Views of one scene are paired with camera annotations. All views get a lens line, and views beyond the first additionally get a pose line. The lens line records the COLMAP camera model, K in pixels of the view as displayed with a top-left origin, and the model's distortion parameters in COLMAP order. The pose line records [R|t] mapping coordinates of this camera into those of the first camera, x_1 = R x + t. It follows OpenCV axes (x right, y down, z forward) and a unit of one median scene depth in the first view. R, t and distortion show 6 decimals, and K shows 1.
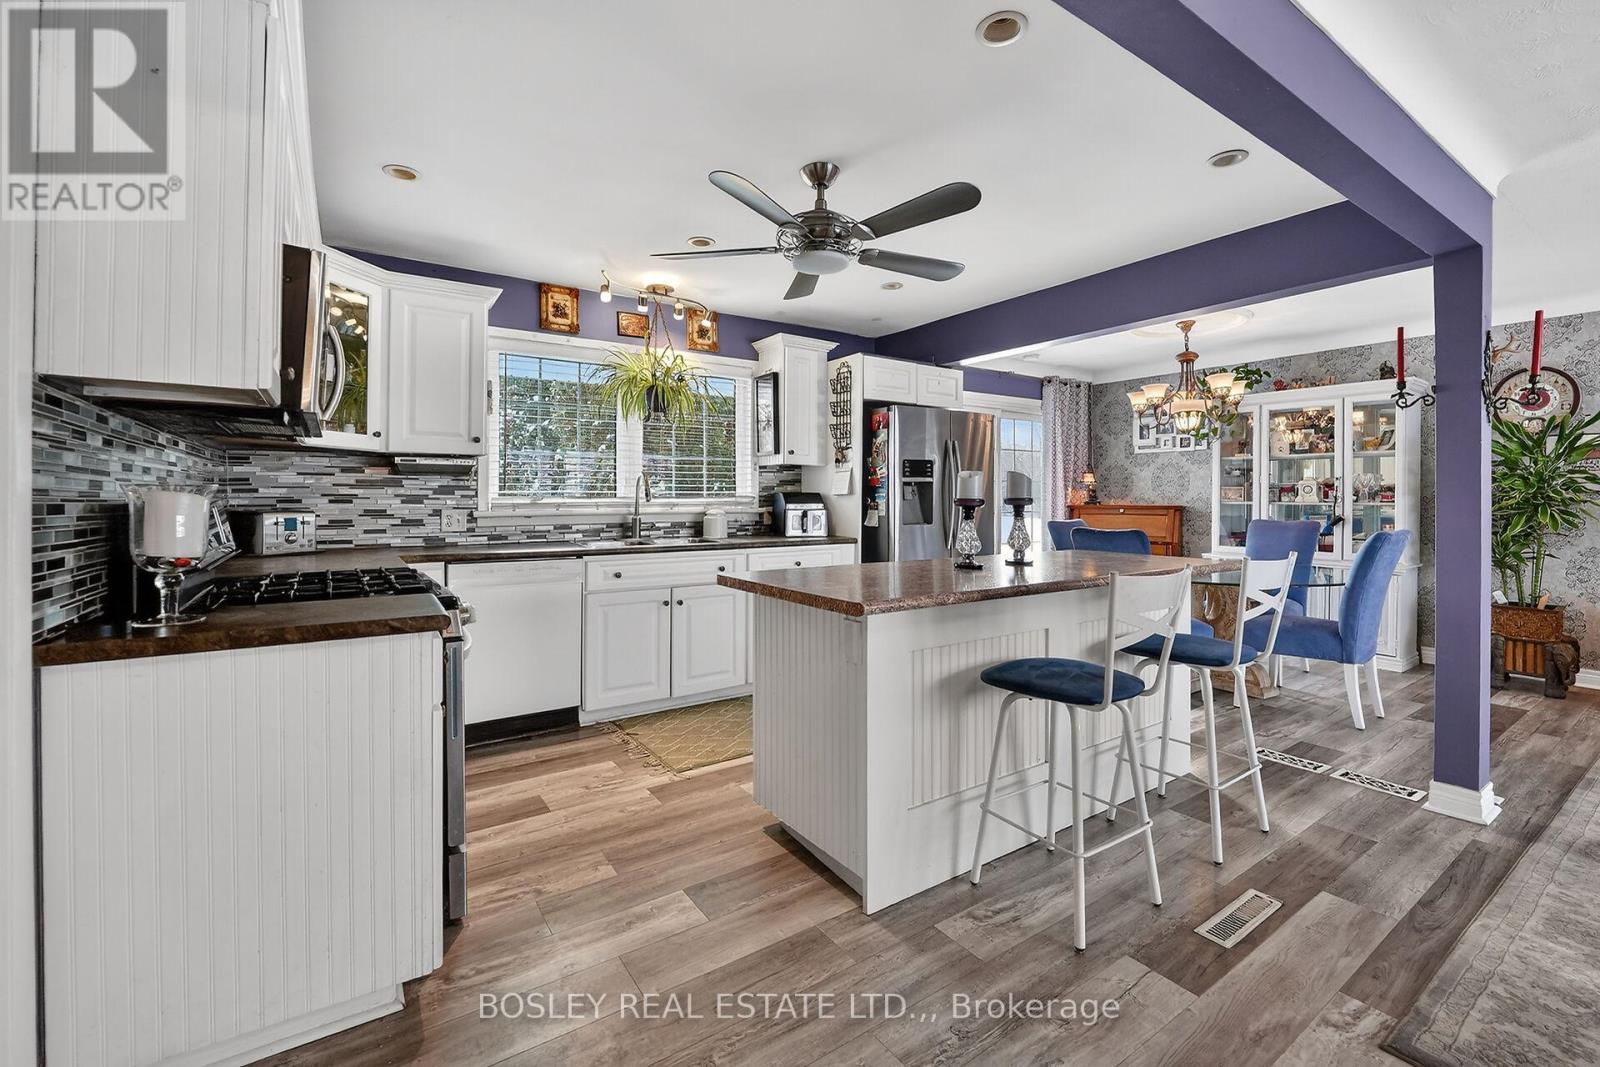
lens RADIAL K [[647.2, 0, 809.1], [0, 647.2, 501.3], [0, 0, 1]] dist [-0.000154, -0.000395]
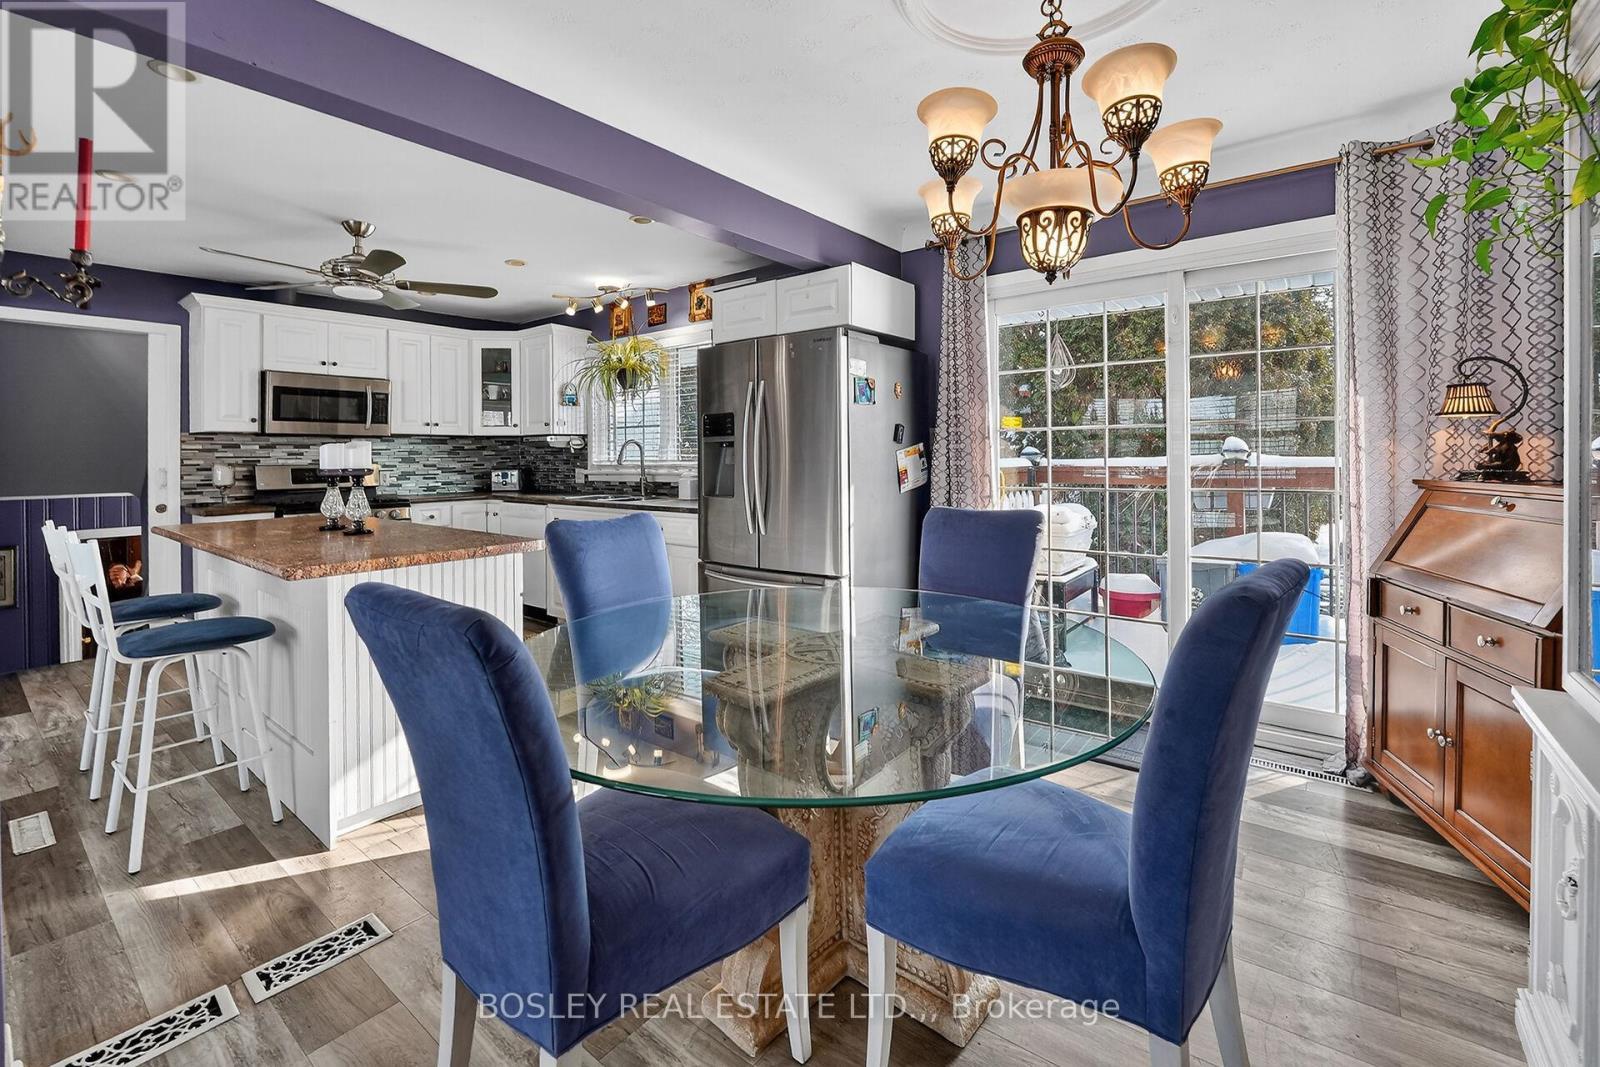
lens RADIAL K [[686.1, 0, 799.8], [0, 686.1, 452.4], [0, 0, 1]] dist [-0.003339, -0.000994]
pose [[0.319205, -0.006001, -0.947667, 1.124108], [0.005909, 0.999973, -0.004342, -0.015117], [0.947667, -0.004214, 0.319232, 0.951954]]
